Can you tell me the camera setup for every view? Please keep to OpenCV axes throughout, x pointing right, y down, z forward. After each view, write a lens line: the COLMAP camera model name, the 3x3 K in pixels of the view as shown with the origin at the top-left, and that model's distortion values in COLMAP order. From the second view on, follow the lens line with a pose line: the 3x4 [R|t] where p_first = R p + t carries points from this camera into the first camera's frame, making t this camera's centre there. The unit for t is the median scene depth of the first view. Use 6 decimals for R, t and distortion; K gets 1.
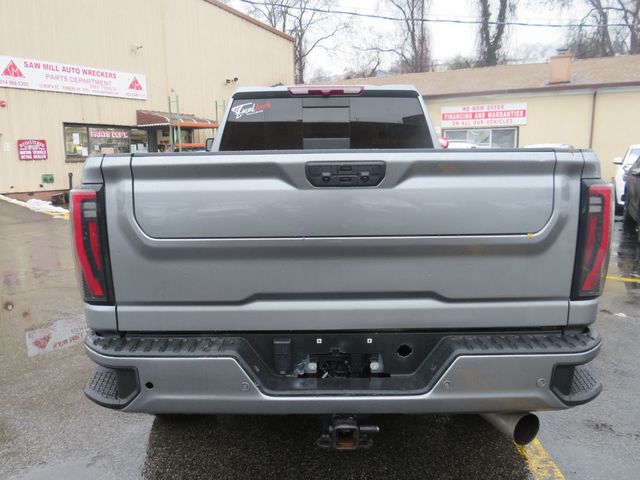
lens RADIAL K [[515.6, 0, 320.0], [0, 515.6, 240.0], [0, 0, 1]] dist [-0.100349, 0.091255]
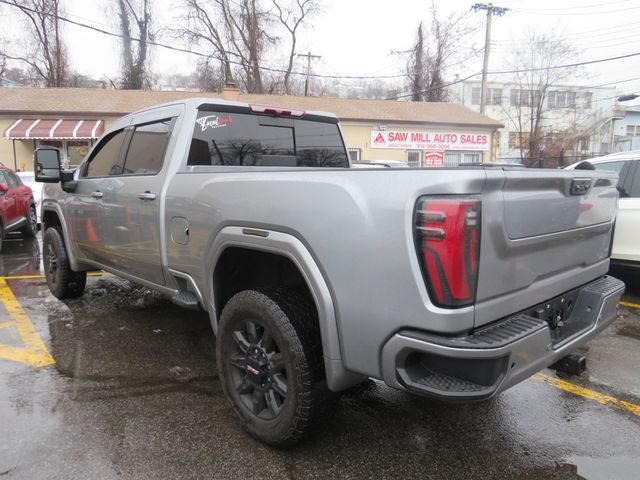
lens RADIAL K [[478.1, 0, 320.0], [0, 478.1, 240.0], [0, 0, 1]] dist [-0.033225, 0.006385]
pose [[0.736469, -0.078496, 0.671902, -0.137867], [0.095515, 0.995360, 0.011591, -0.005597], [-0.669694, 0.055641, 0.740550, 0.047388]]
